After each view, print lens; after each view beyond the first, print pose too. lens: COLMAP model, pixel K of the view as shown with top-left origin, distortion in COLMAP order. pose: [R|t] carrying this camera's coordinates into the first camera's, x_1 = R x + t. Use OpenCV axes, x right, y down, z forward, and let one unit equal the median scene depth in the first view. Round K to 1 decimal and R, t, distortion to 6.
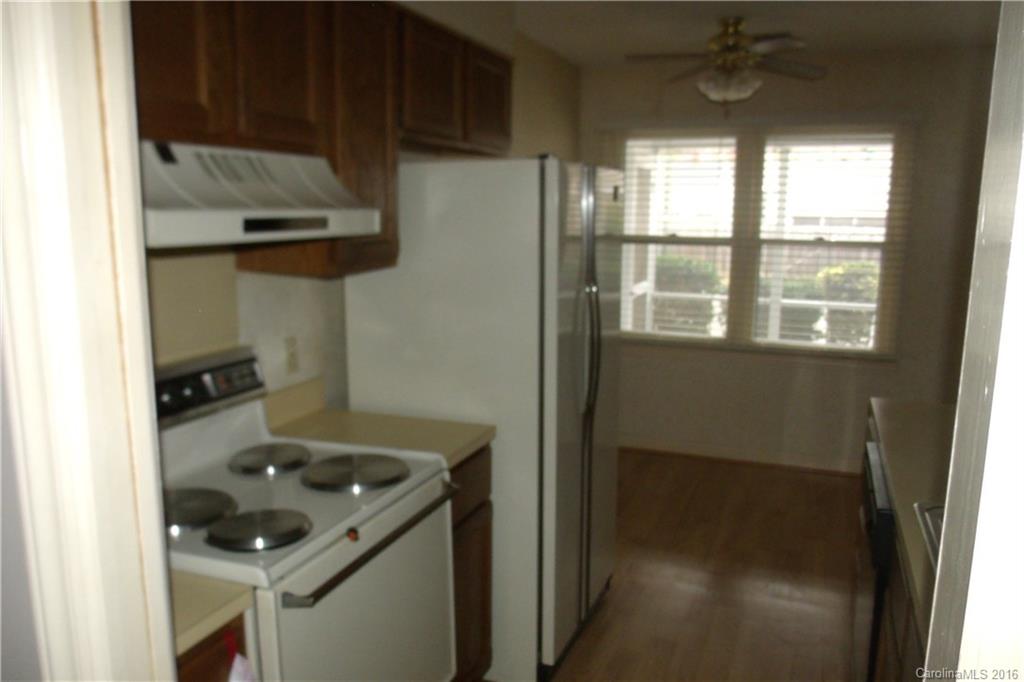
lens RADIAL K [[790.2, 0, 512.0], [0, 790.2, 341.0], [0, 0, 1]] dist [-0.030648, 0.006219]
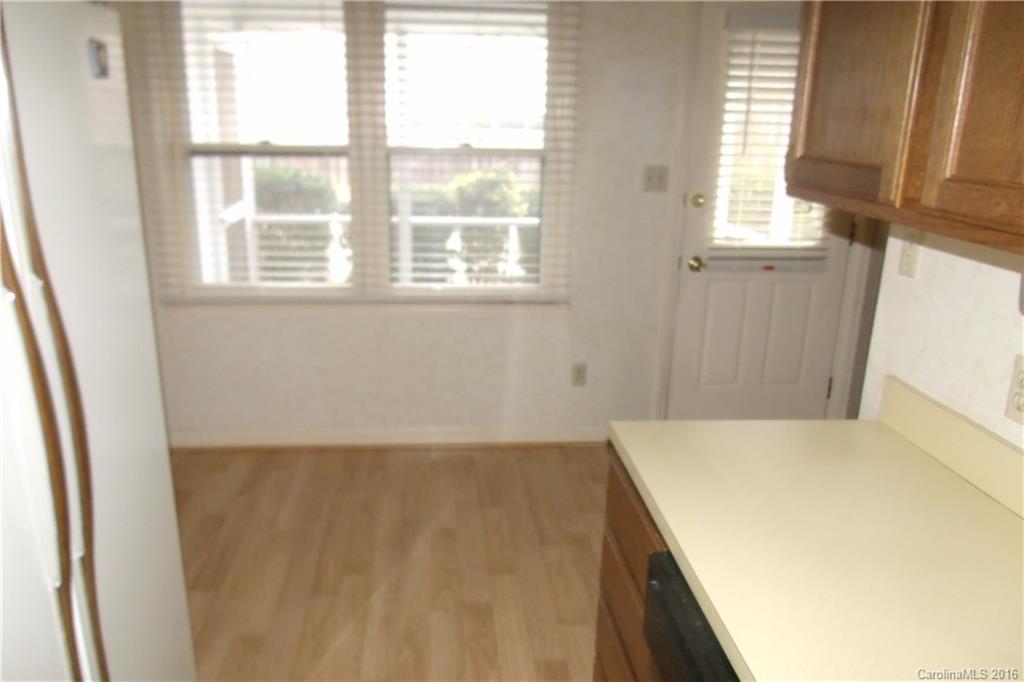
lens RADIAL K [[790.2, 0, 512.0], [0, 790.2, 341.0], [0, 0, 1]] dist [-0.030648, 0.006219]
pose [[0.888567, -0.119397, 0.442937, 0.048654], [0.065672, 0.988699, 0.134768, -0.028842], [-0.454022, -0.090662, 0.886366, 0.192502]]
